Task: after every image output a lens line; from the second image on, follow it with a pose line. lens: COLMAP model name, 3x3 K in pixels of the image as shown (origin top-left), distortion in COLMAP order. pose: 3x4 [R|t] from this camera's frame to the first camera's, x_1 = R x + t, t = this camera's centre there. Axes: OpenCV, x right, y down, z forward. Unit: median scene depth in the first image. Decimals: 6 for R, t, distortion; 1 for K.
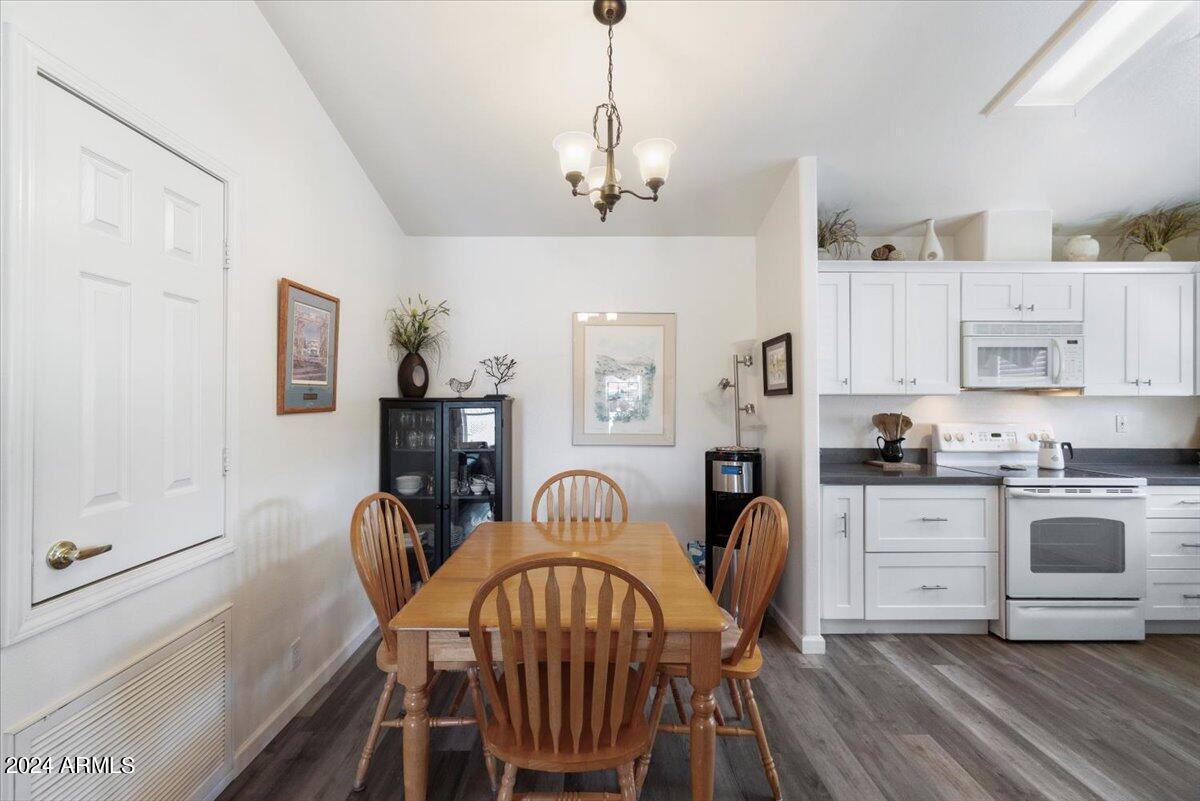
lens RADIAL K [[513.0, 0, 587.8], [0, 513.0, 398.7], [0, 0, 1]] dist [-0.000303, 0.000201]
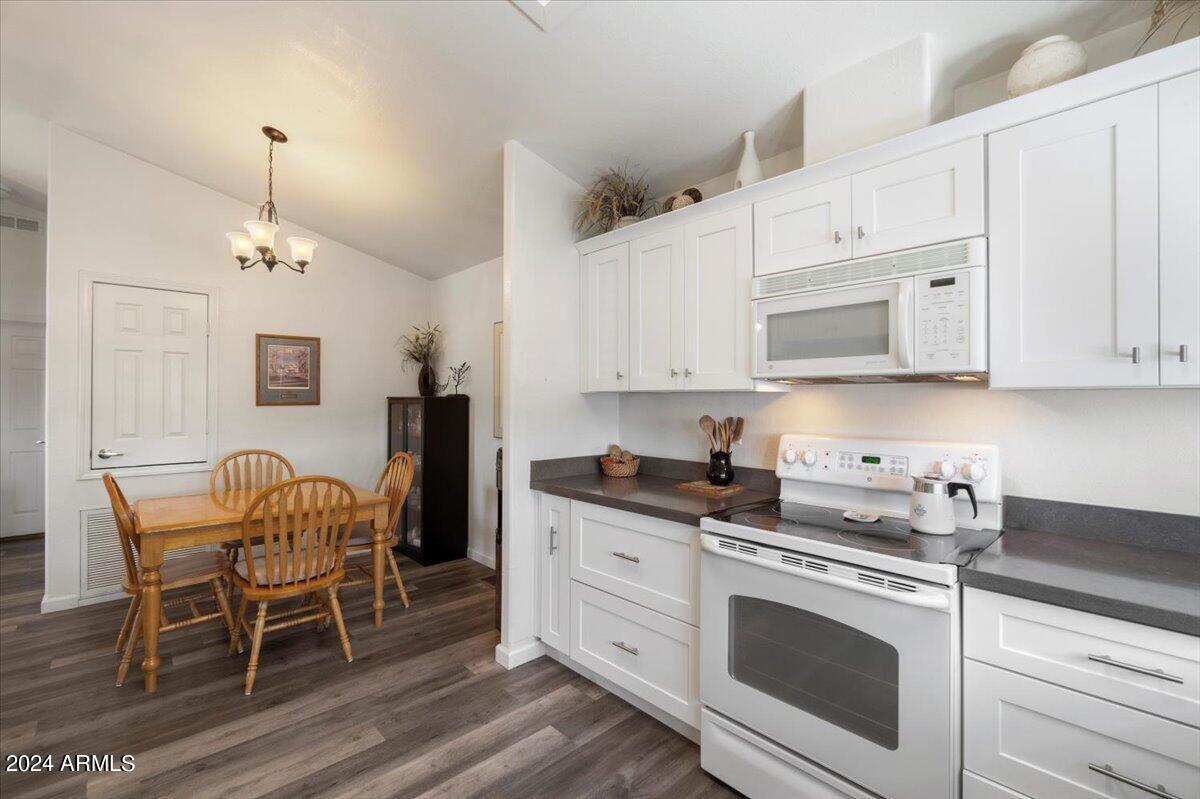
lens RADIAL K [[513.0, 0, 587.8], [0, 513.0, 397.7], [0, 0, 1]] dist [-0.000303, 0.000201]
pose [[0.678060, -0.001002, -0.735006, 1.074890], [-0.000974, 0.999997, -0.002263, 0.003403], [0.735006, 0.002250, 0.678056, 0.405560]]
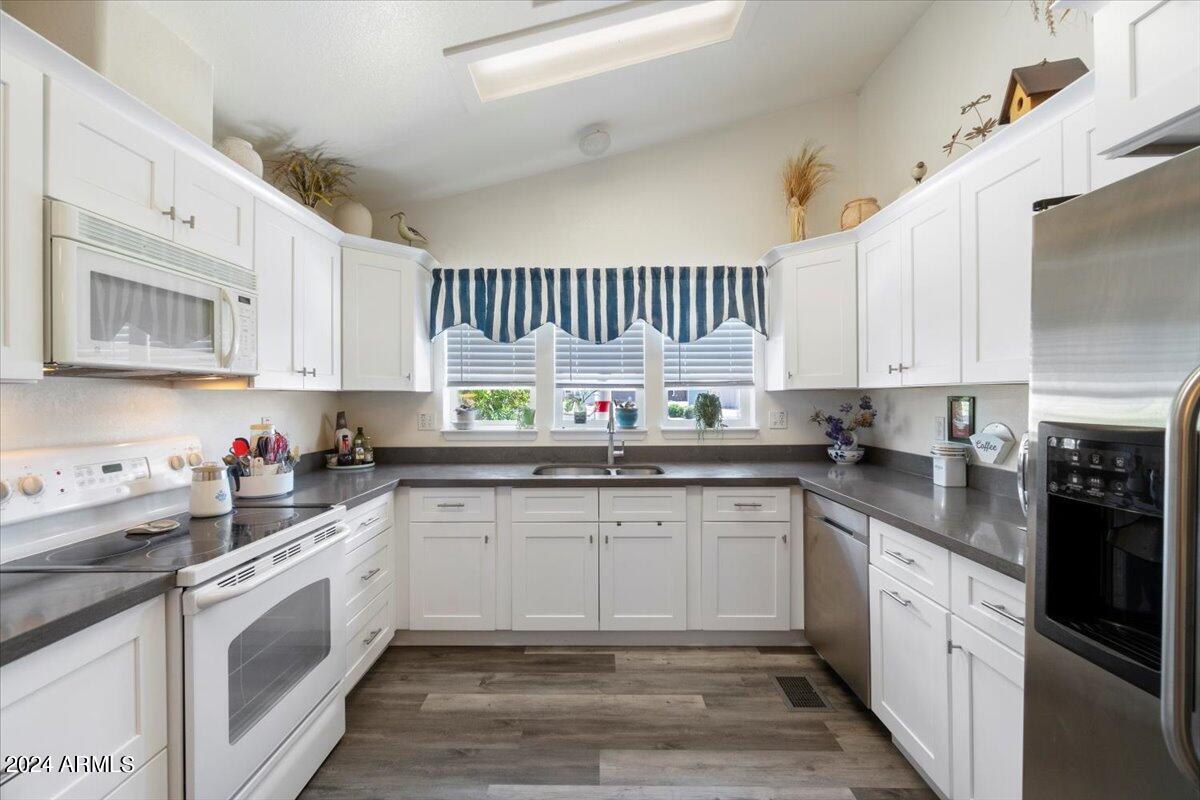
lens RADIAL K [[513.0, 0, 587.8], [0, 513.0, 398.2], [0, 0, 1]] dist [-0.000303, 0.000201]
pose [[0.017872, -0.003897, 0.999833, 0.342612], [0.000067, 0.999992, 0.003897, 0.003277], [-0.999840, -0.000003, 0.017872, 0.580762]]
